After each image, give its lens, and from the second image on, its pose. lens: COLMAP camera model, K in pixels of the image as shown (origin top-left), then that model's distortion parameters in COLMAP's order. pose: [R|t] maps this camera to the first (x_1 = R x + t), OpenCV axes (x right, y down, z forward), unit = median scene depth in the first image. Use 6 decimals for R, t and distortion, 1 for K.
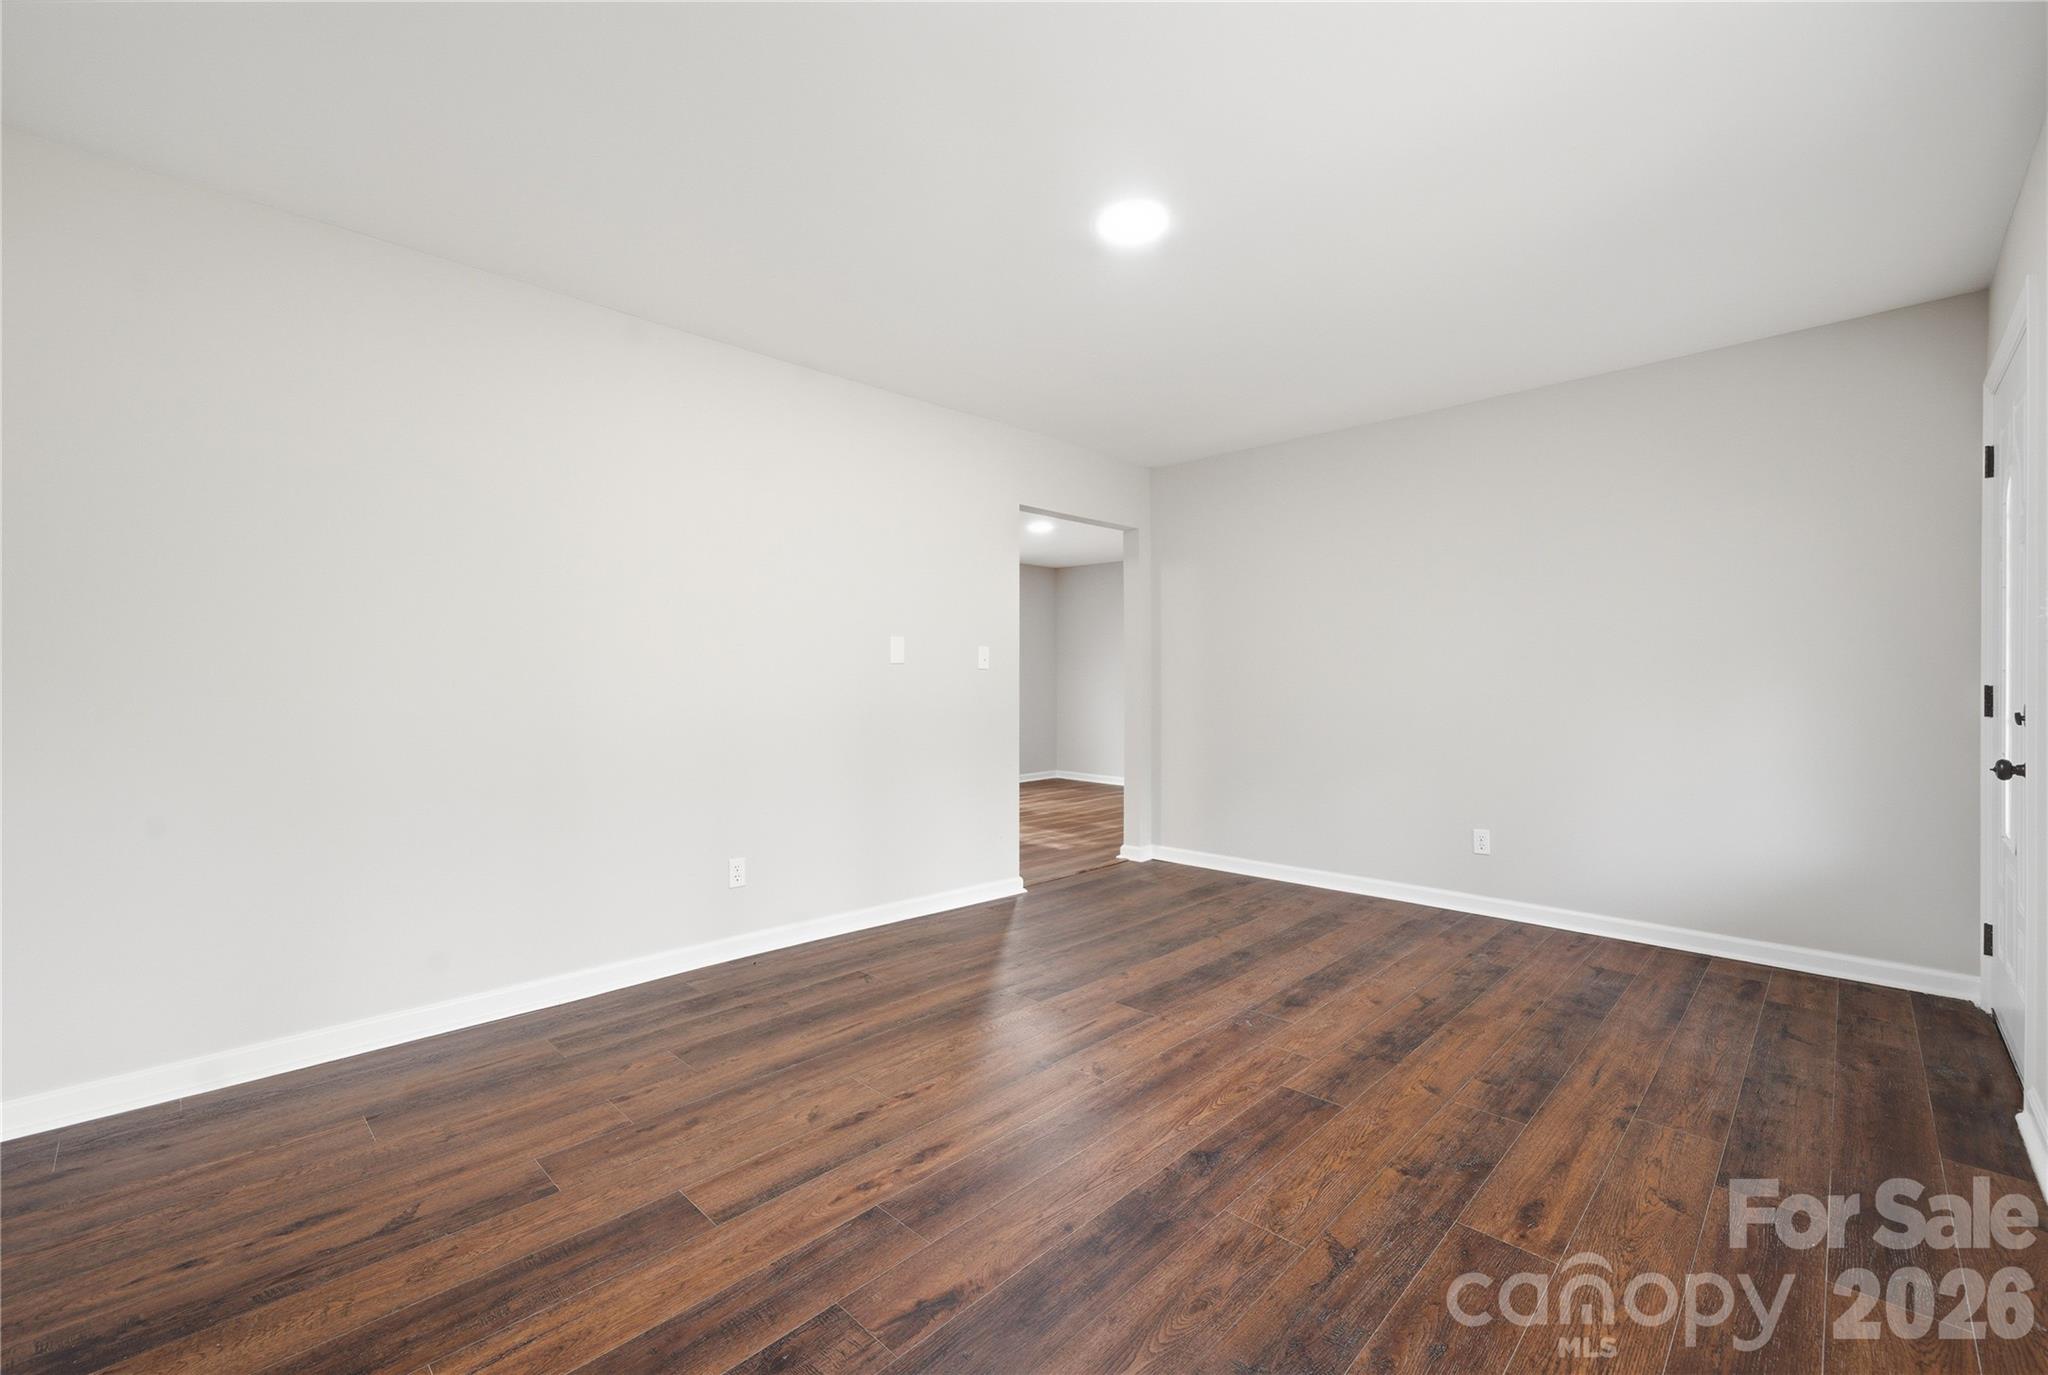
lens RADIAL K [[861.0, 0, 1013.8], [0, 861.0, 705.7], [0, 0, 1]] dist [-0.012385, 0.002118]
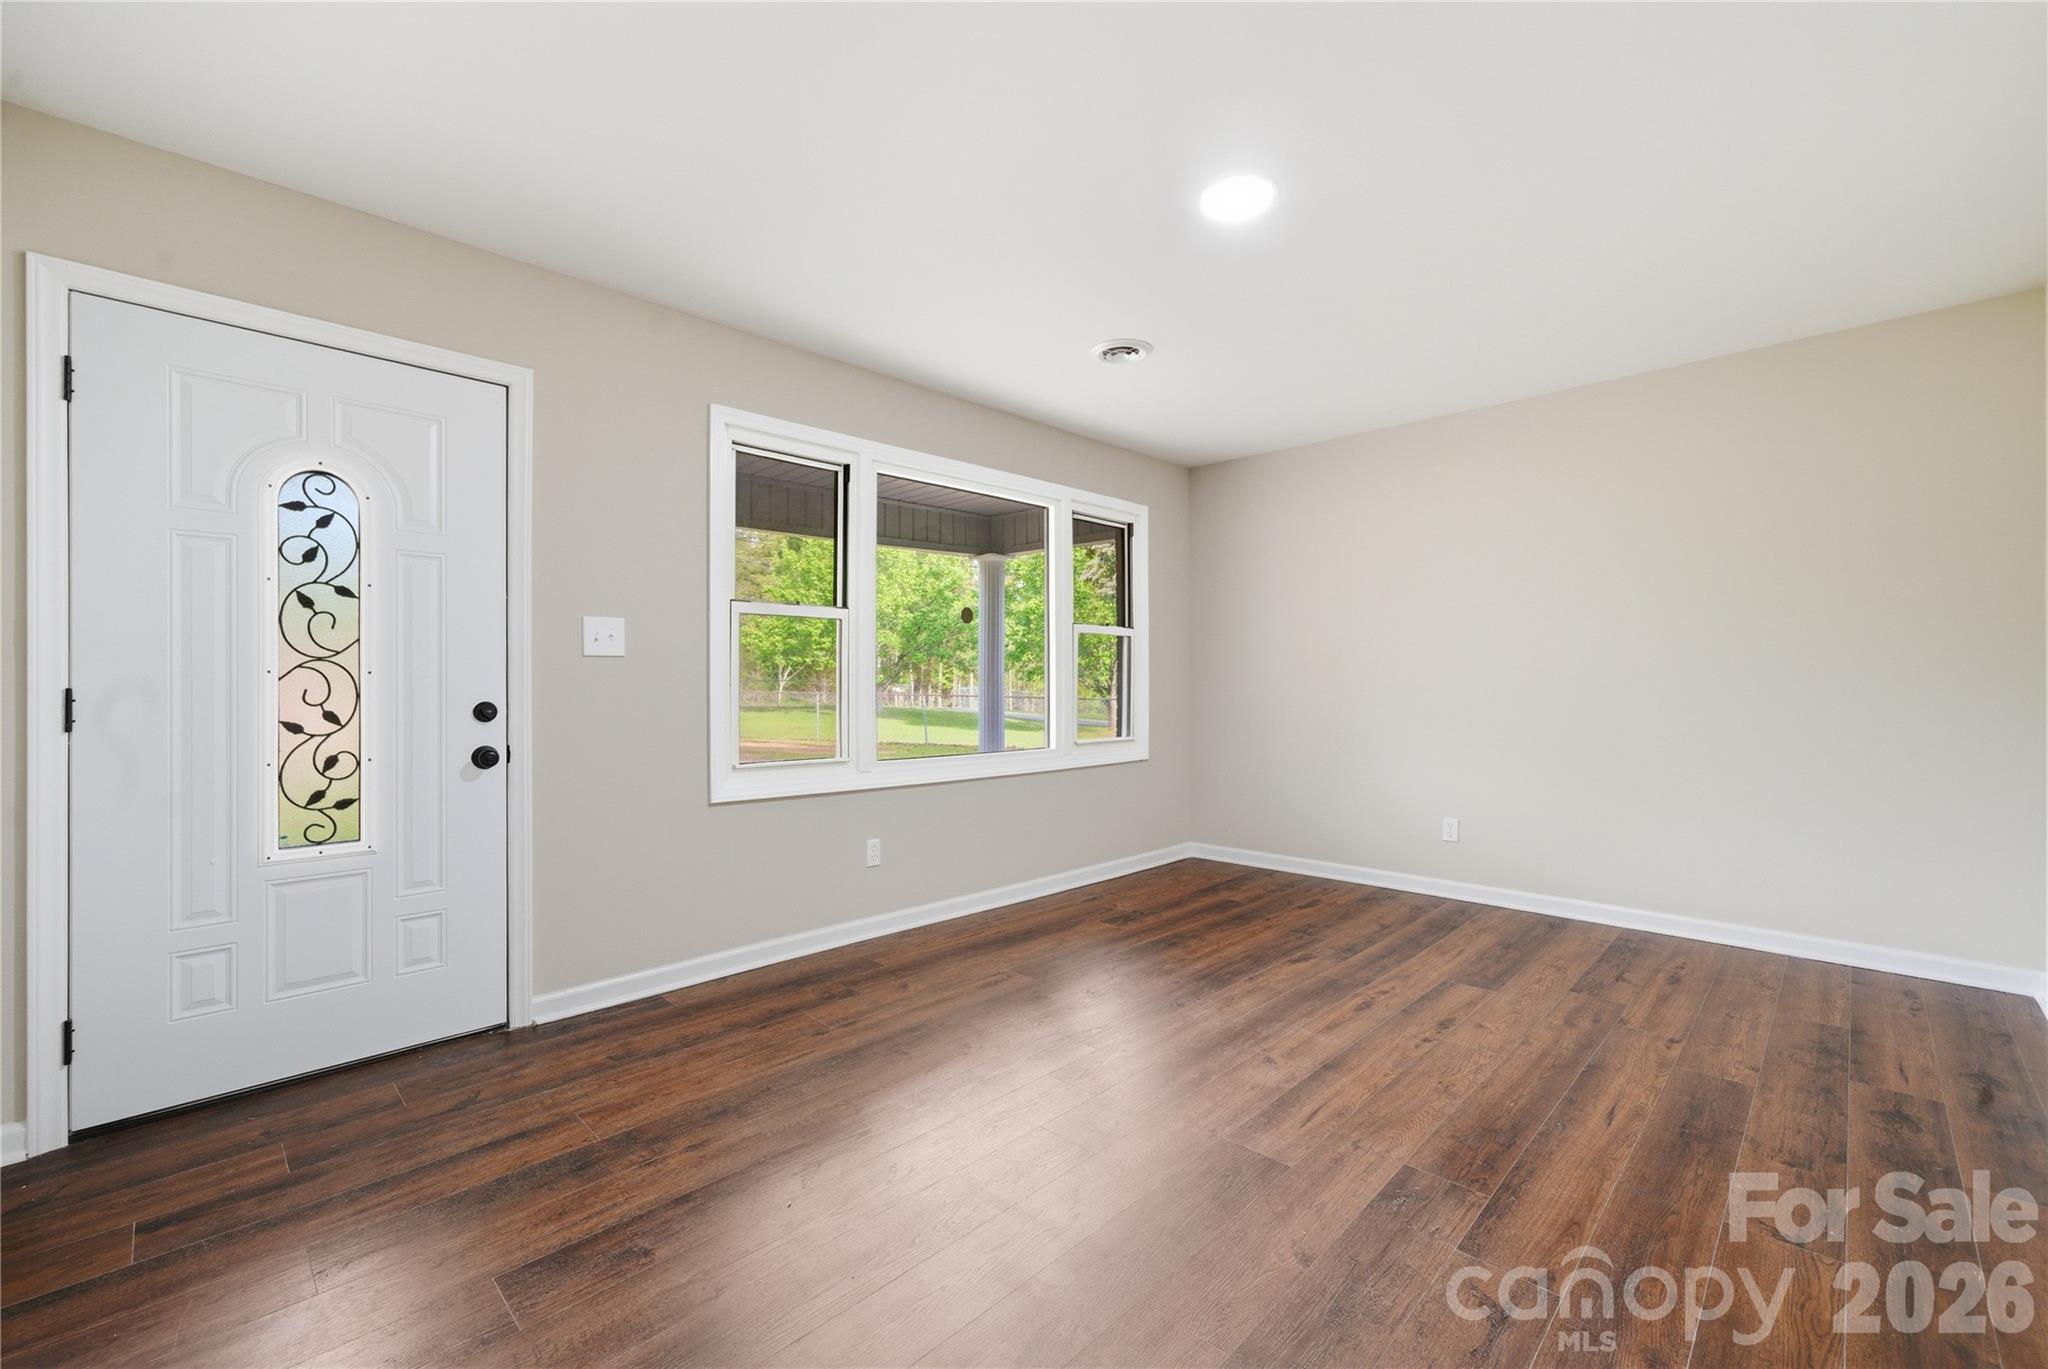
lens RADIAL K [[836.7, 0, 1017.5], [0, 836.7, 684.5], [0, 0, 1]] dist [-0.021318, 0.004028]
pose [[-0.999925, 0.006195, 0.010533, 0.378527], [0.006418, 0.999752, 0.021330, -0.045787], [-0.010398, 0.021396, -0.999717, 1.941728]]
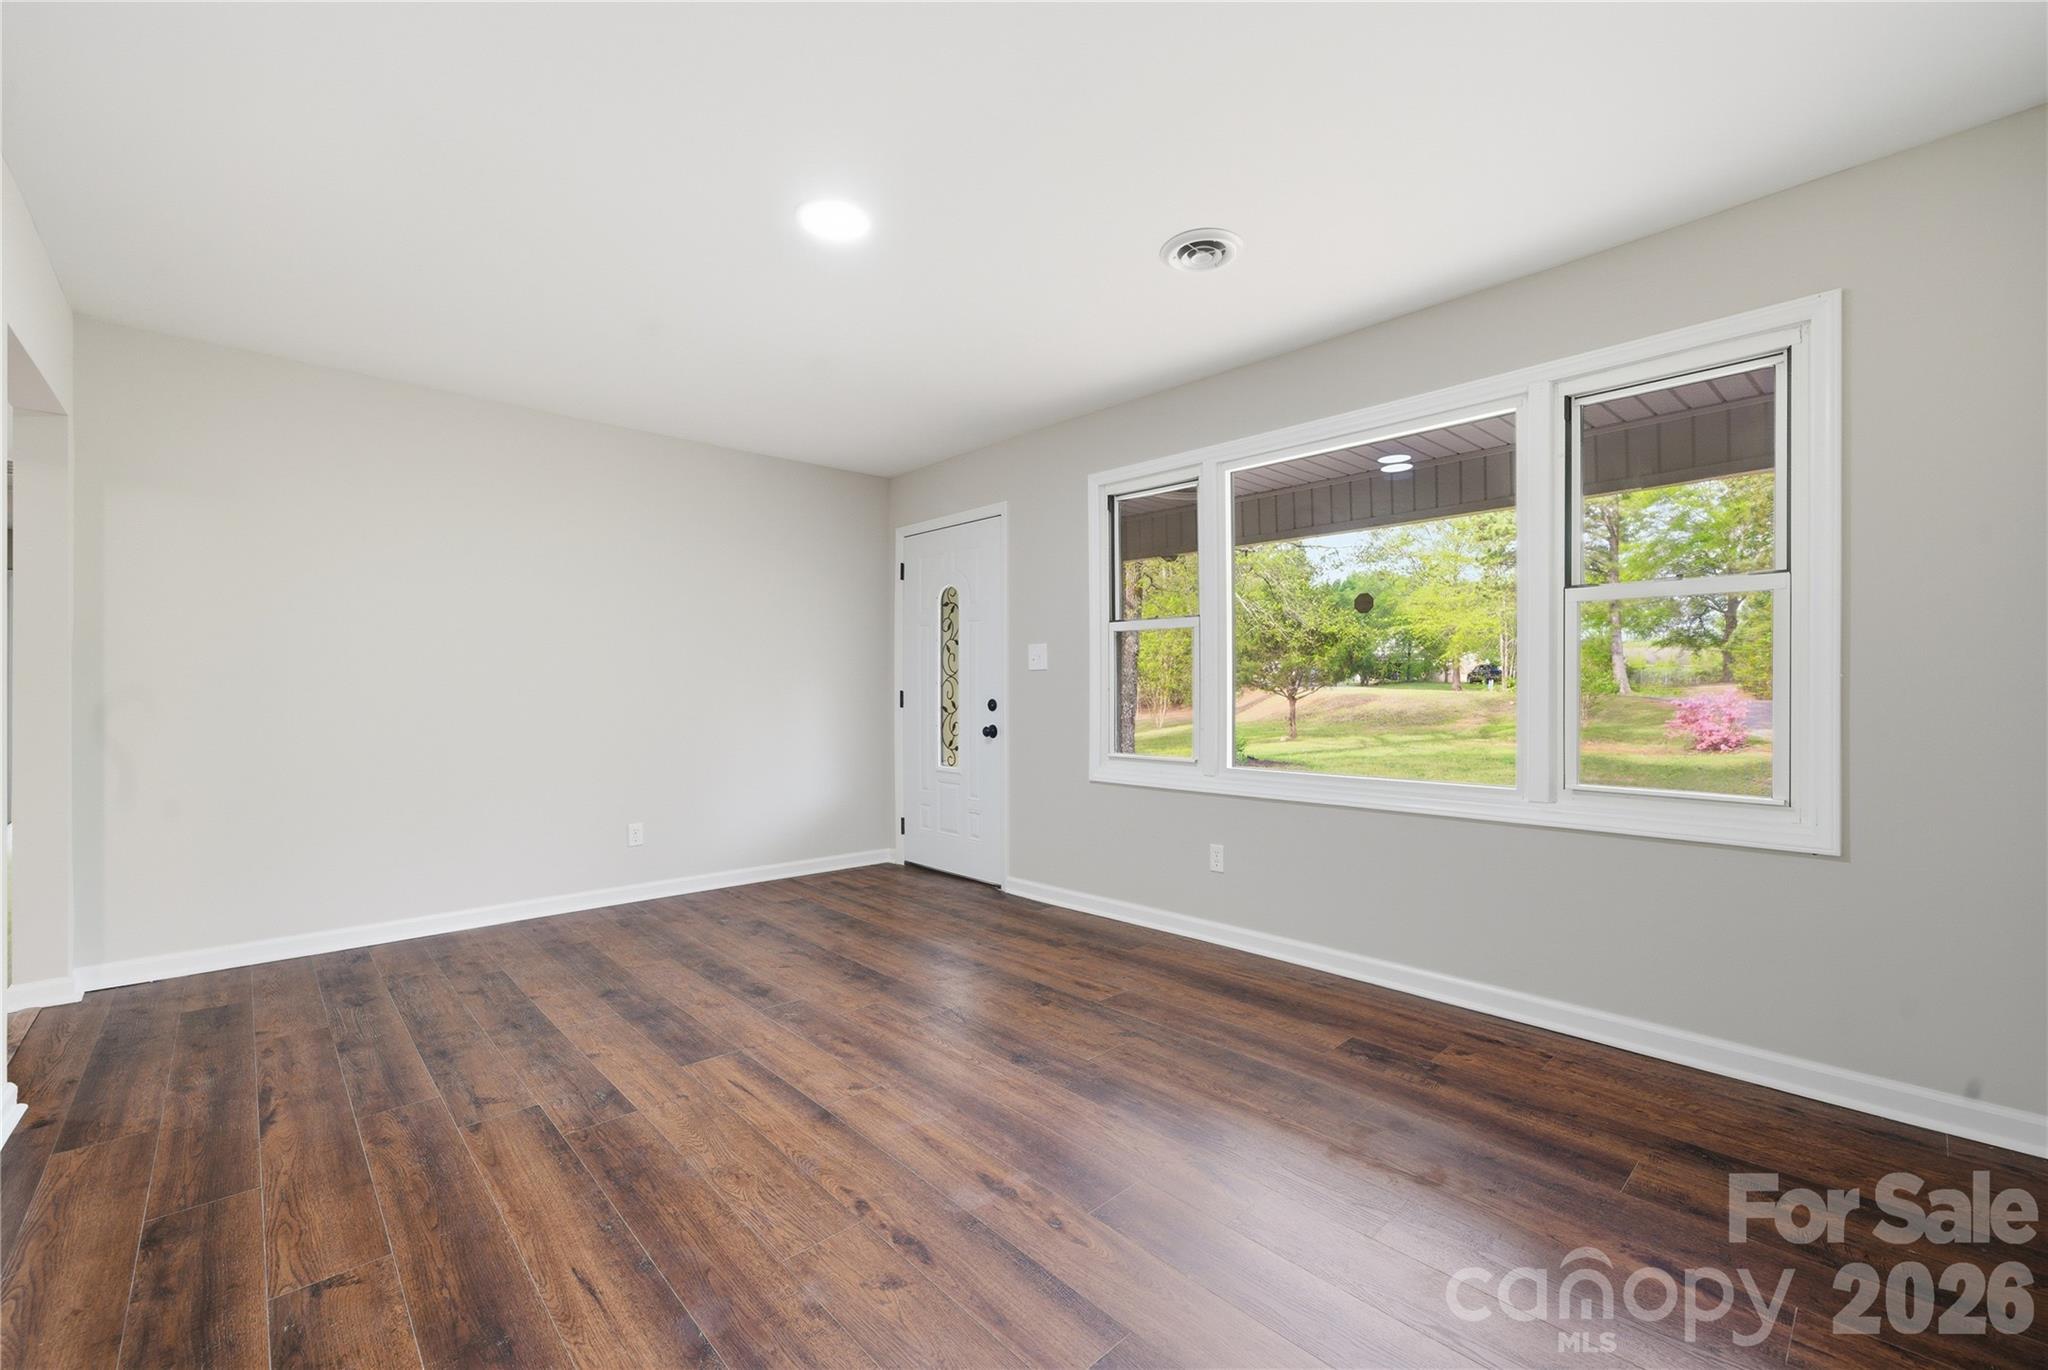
lens RADIAL K [[836.7, 0, 1039.7], [0, 836.7, 691.8], [0, 0, 1]] dist [-0.021318, 0.004028]
pose [[0.021712, 0.000903, 0.999764, -0.820270], [0.022807, 0.999739, -0.001398, -0.016529], [-0.999504, 0.022832, 0.021686, 0.744517]]
